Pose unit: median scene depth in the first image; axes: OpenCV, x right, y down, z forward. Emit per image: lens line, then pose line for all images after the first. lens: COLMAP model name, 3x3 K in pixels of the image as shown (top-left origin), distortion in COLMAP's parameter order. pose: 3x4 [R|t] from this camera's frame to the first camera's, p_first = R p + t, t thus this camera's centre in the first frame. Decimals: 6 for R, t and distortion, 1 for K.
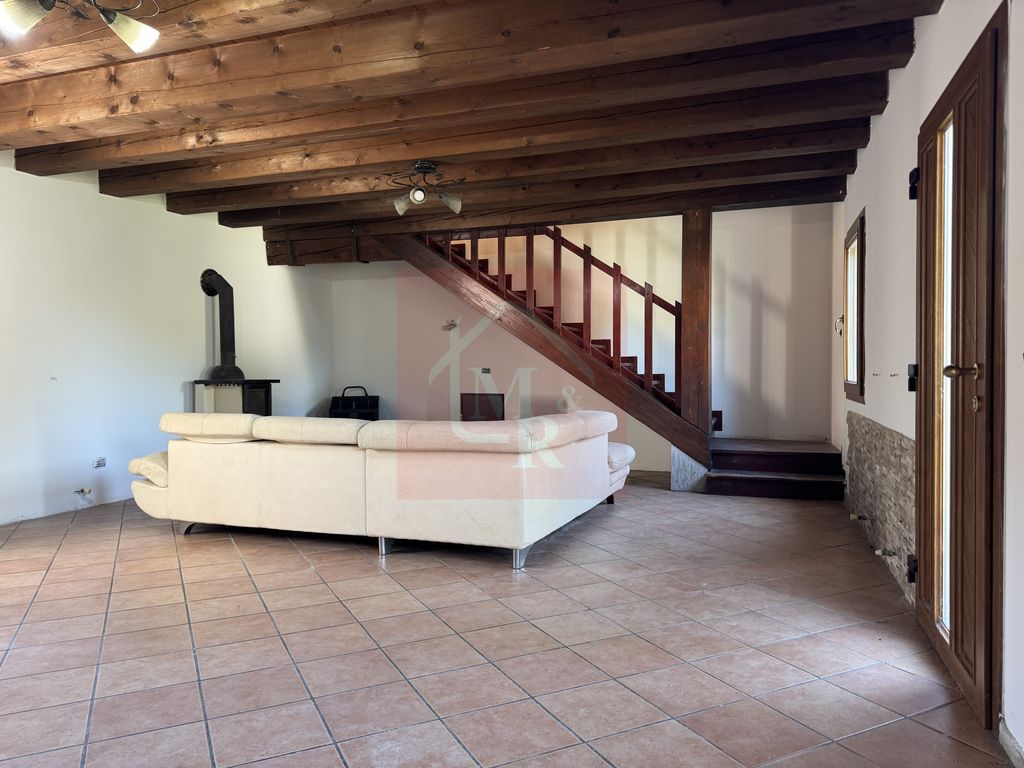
lens RADIAL K [[719.0, 0, 513.8], [0, 719.0, 382.1], [0, 0, 1]] dist [0.098651, -0.133697]
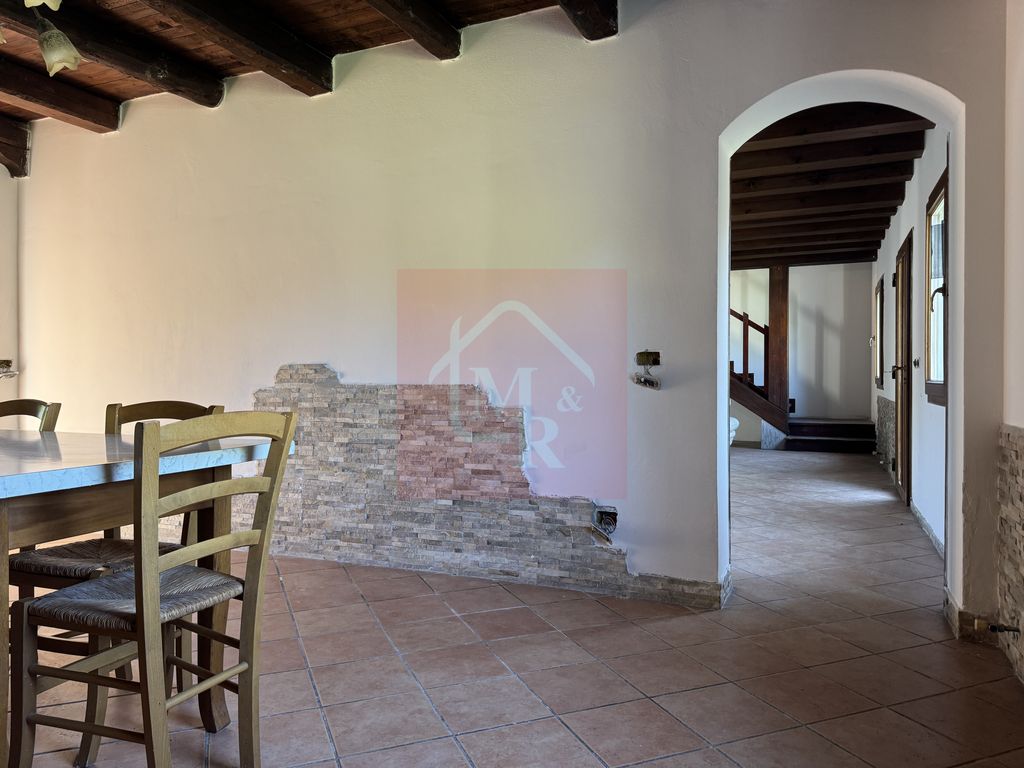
lens RADIAL K [[722.8, 0, 484.4], [0, 722.8, 380.3], [0, 0, 1]] dist [-0.011612, -0.010265]
pose [[0.993345, 0.003758, -0.115116, -0.182549], [-0.004561, 0.999967, -0.006707, 0.017133], [0.115087, 0.007188, 0.993329, -0.562616]]
